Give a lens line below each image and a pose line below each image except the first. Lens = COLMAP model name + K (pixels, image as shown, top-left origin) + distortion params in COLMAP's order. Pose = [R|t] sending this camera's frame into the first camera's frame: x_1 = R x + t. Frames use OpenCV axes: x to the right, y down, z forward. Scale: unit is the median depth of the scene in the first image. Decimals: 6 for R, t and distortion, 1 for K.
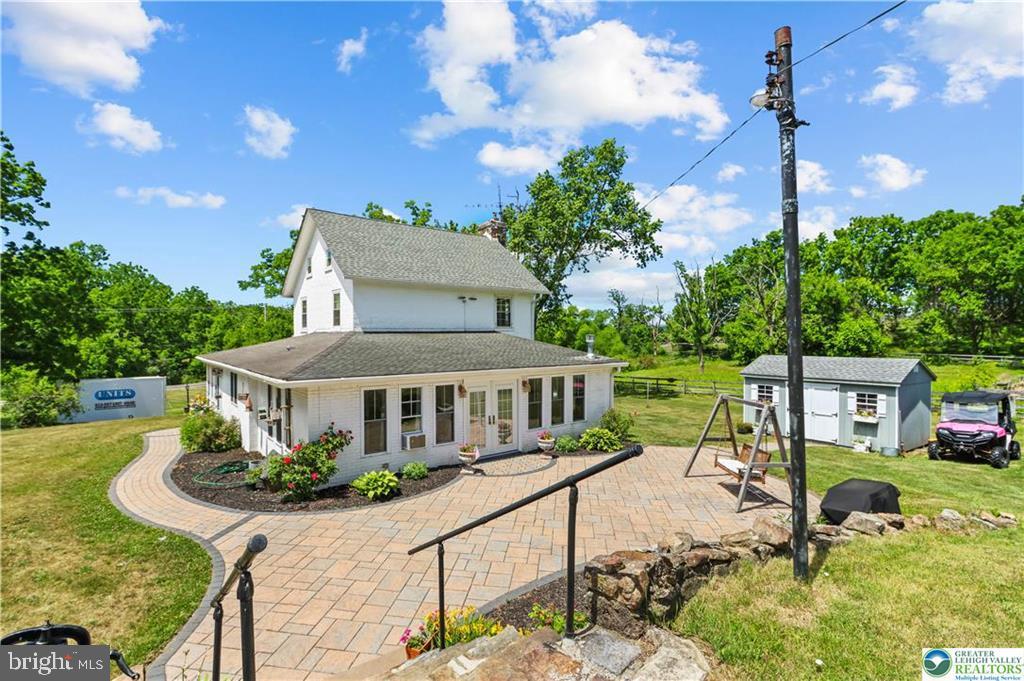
lens RADIAL K [[483.4, 0, 505.4], [0, 483.4, 342.8], [0, 0, 1]] dist [-0.011694, 0.000120]
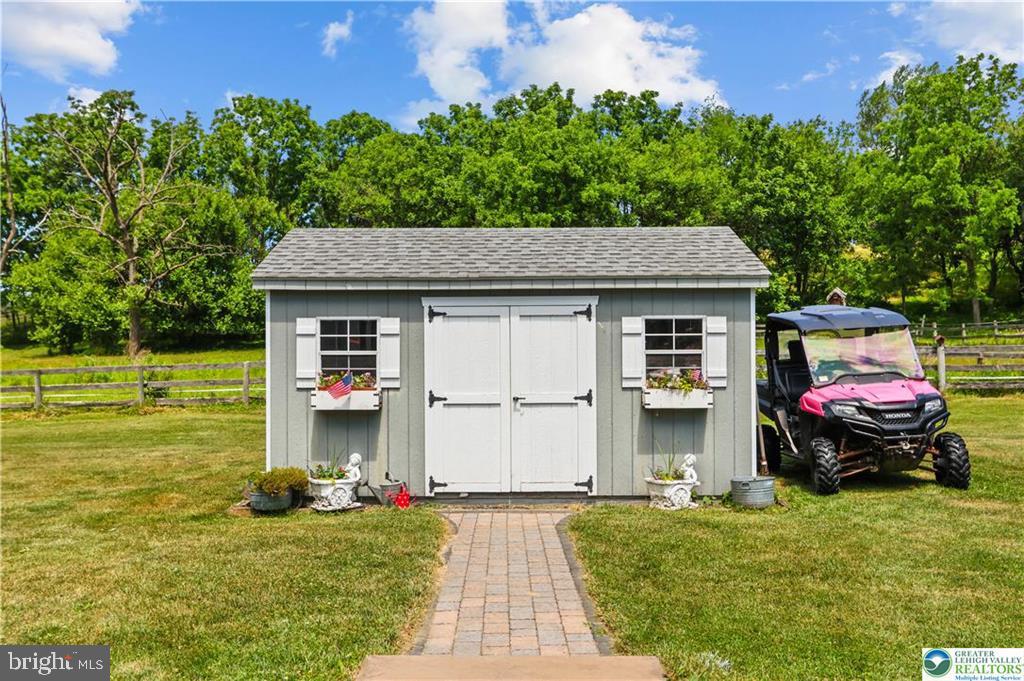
lens RADIAL K [[837.9, 0, 509.3], [0, 837.9, 335.7], [0, 0, 1]] dist [-0.004660, 0.000635]
pose [[0.551259, -0.012960, 0.834233, 0.180774], [0.009468, 0.999912, 0.009277, 0.085564], [-0.834280, 0.002784, 0.551334, 0.606351]]
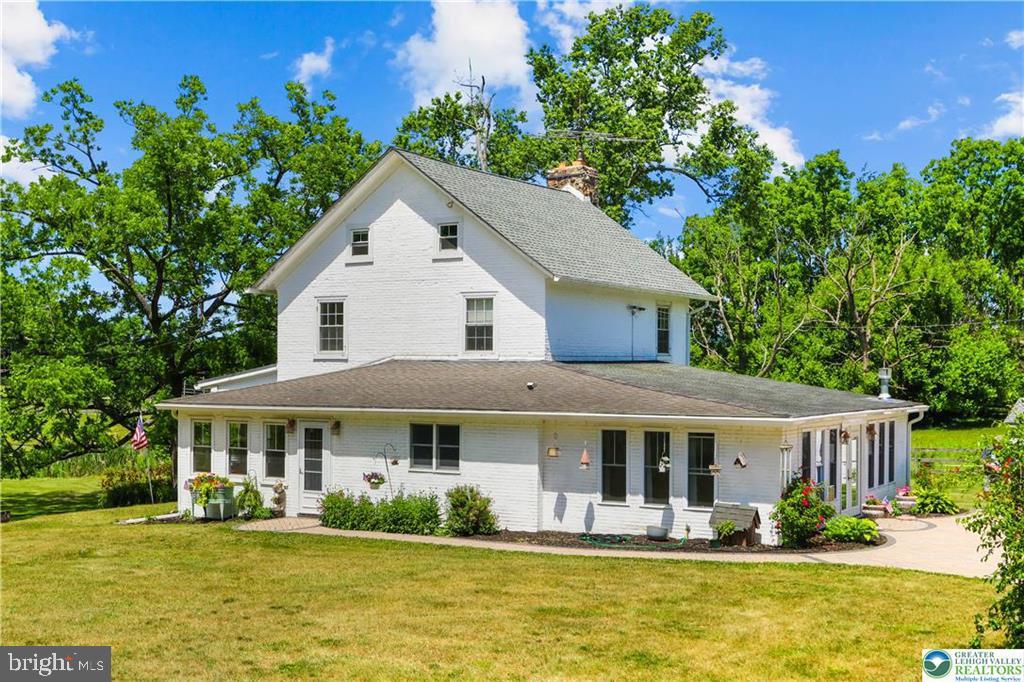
lens RADIAL K [[1306.0, 0, 466.4], [0, 1306.0, 390.1], [0, 0, 1]] dist [0.012239, 0.001466]
pose [[0.943008, -0.000036, 0.332771, -0.856367], [-0.001633, 0.999987, 0.004738, 0.006892], [-0.332767, -0.005011, 0.942996, -0.527008]]
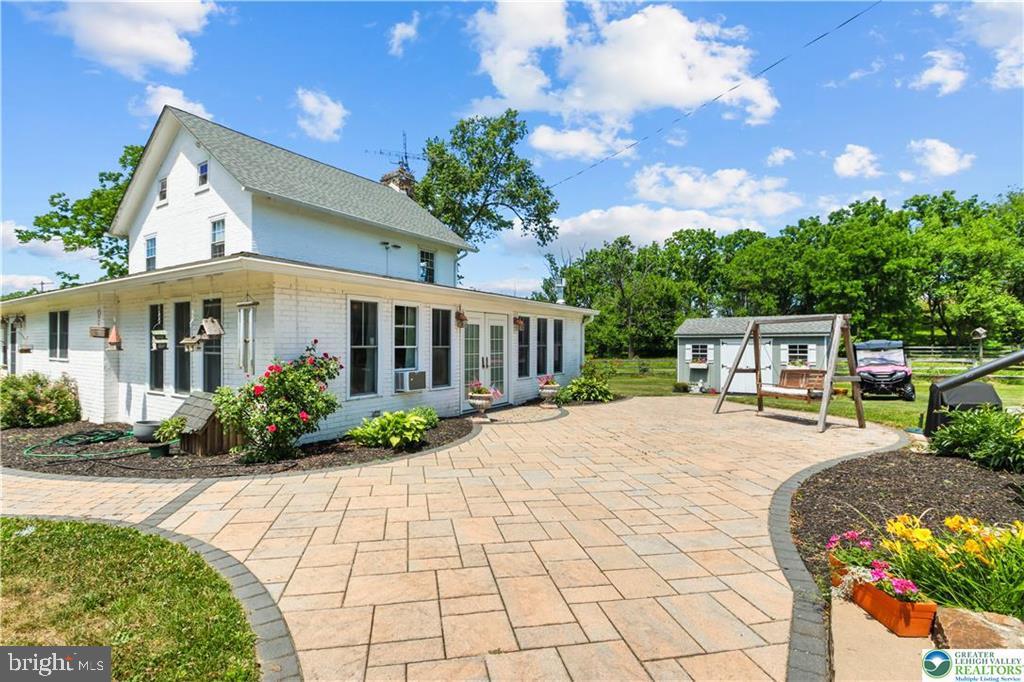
lens RADIAL K [[483.1, 0, 511.8], [0, 483.1, 337.4], [0, 0, 1]] dist [-0.003451, -0.008725]
pose [[0.942740, 0.006056, 0.333473, -0.159681], [0.001693, 0.999735, -0.022944, 0.087006], [-0.333524, 0.022195, 0.942480, 0.153866]]
